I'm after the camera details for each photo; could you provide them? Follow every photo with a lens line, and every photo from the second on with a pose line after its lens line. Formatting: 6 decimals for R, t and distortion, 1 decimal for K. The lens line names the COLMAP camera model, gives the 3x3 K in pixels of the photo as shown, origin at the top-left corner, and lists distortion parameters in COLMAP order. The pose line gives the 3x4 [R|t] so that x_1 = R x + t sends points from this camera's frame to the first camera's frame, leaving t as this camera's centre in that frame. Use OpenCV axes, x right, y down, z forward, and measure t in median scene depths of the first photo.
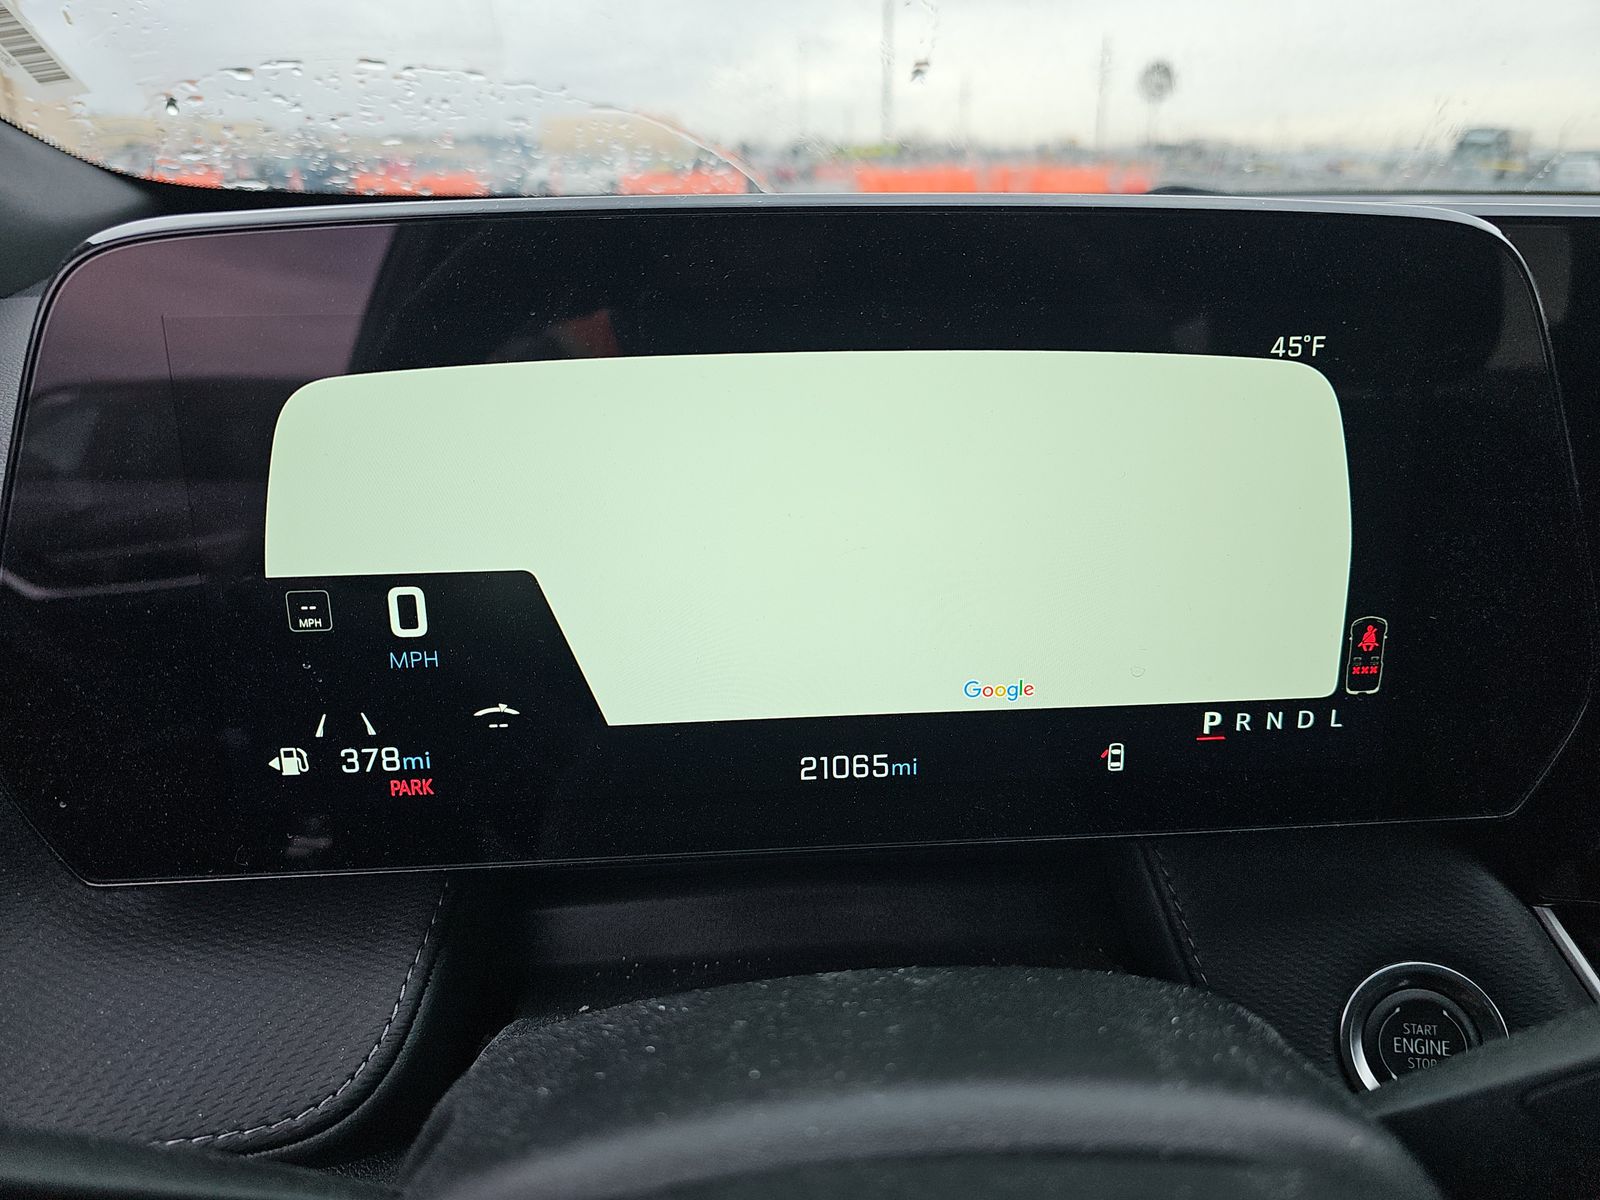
lens RADIAL K [[1087.4, 0, 800.0], [0, 1087.4, 600.0], [0, 0, 1]] dist [0.002260, -0.000338]
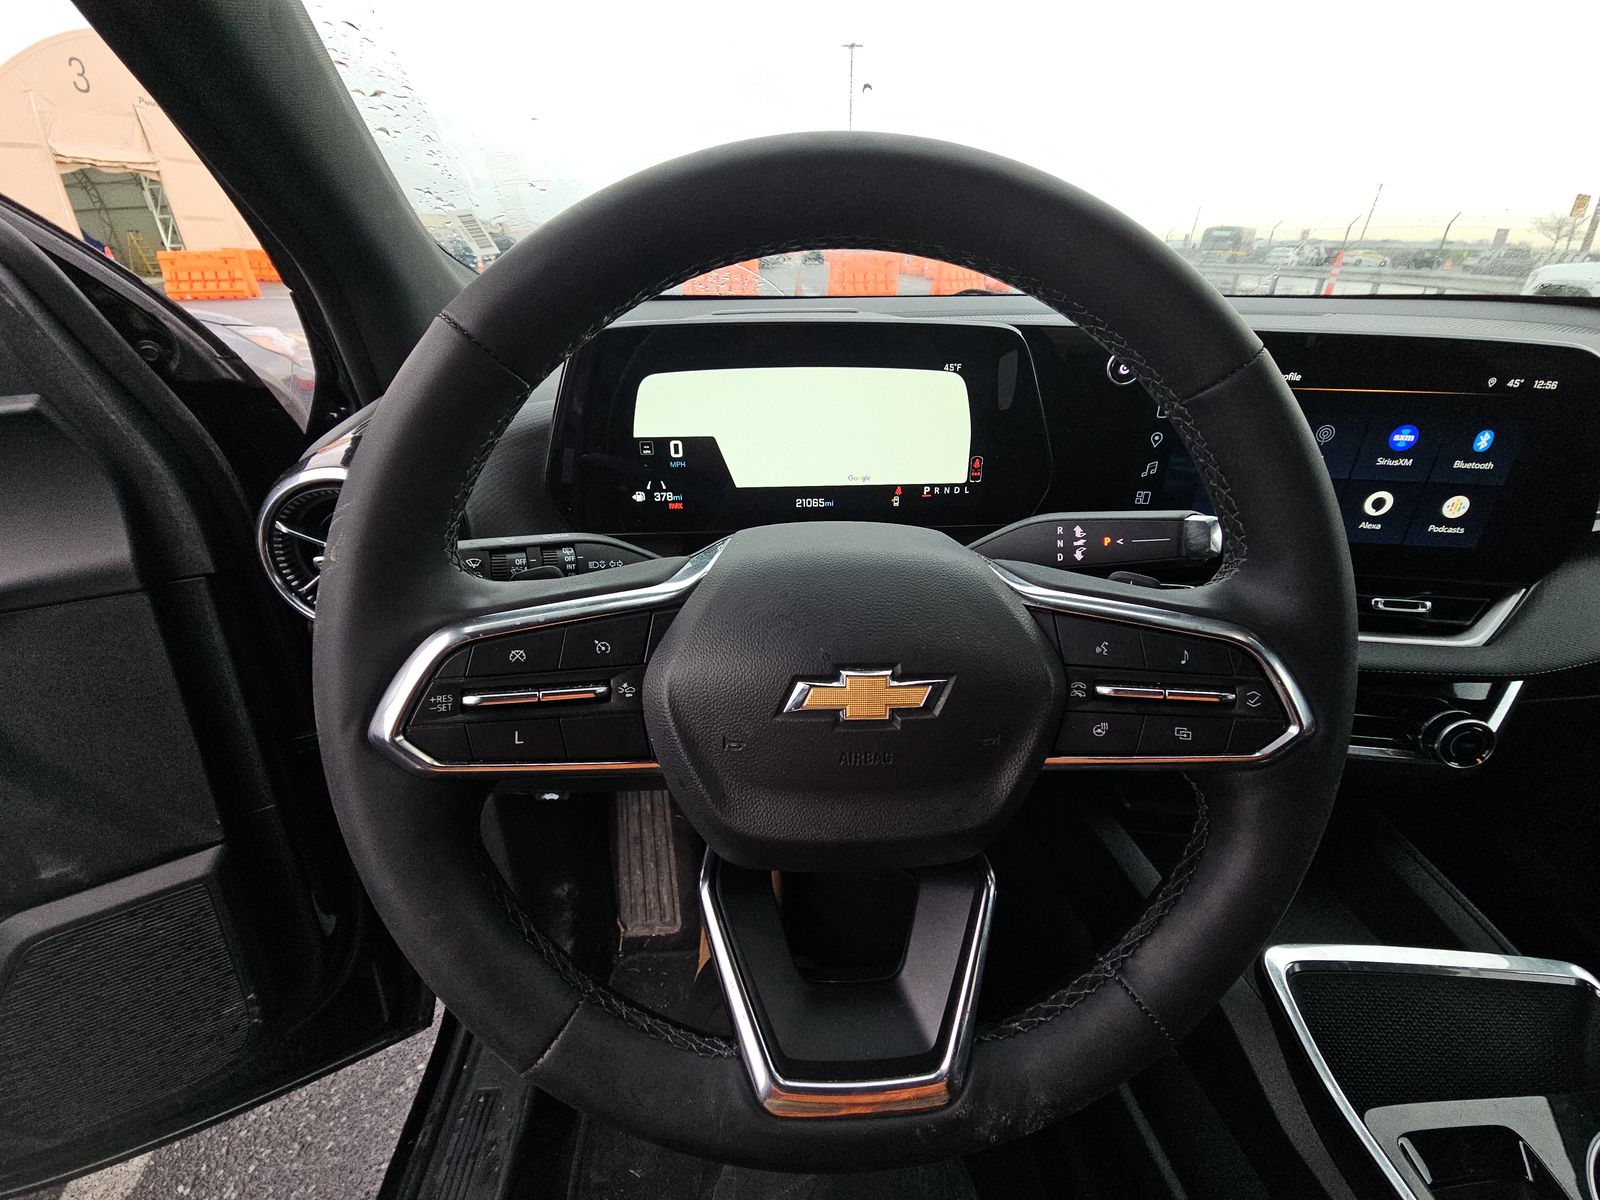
lens RADIAL K [[653.3, 0, 800.0], [0, 653.3, 600.0], [0, 0, 1]] dist [0.011932, -0.005799]
pose [[0.999945, 0.009624, 0.004274, 0.005504], [-0.010057, 0.993118, 0.116685, 0.218750], [-0.003122, -0.116721, 0.993160, -0.958422]]
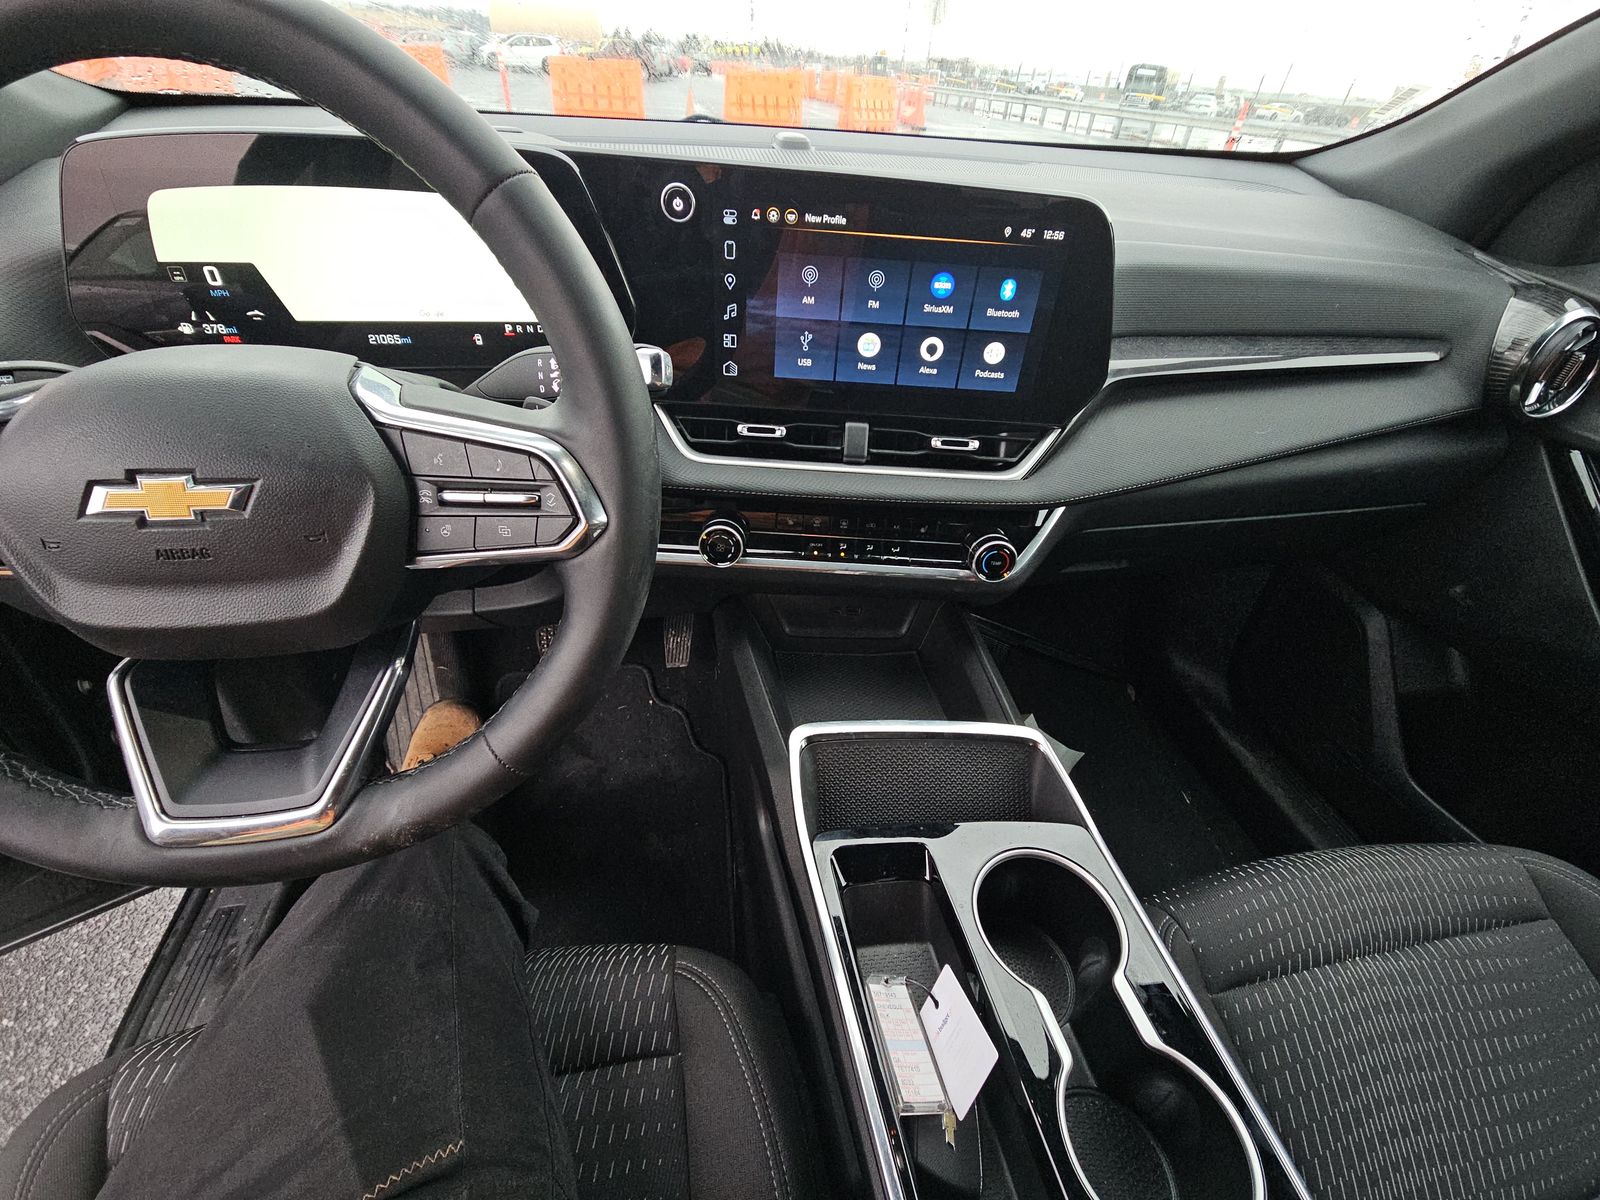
lens RADIAL K [[647.4, 0, 800.0], [0, 647.4, 600.0], [0, 0, 1]] dist [0.021007, -0.012462]
pose [[0.991159, -0.025043, 0.130298, 0.998148], [-0.016197, 0.951846, 0.306149, 0.283259], [-0.131690, -0.305553, 0.943024, -1.217588]]
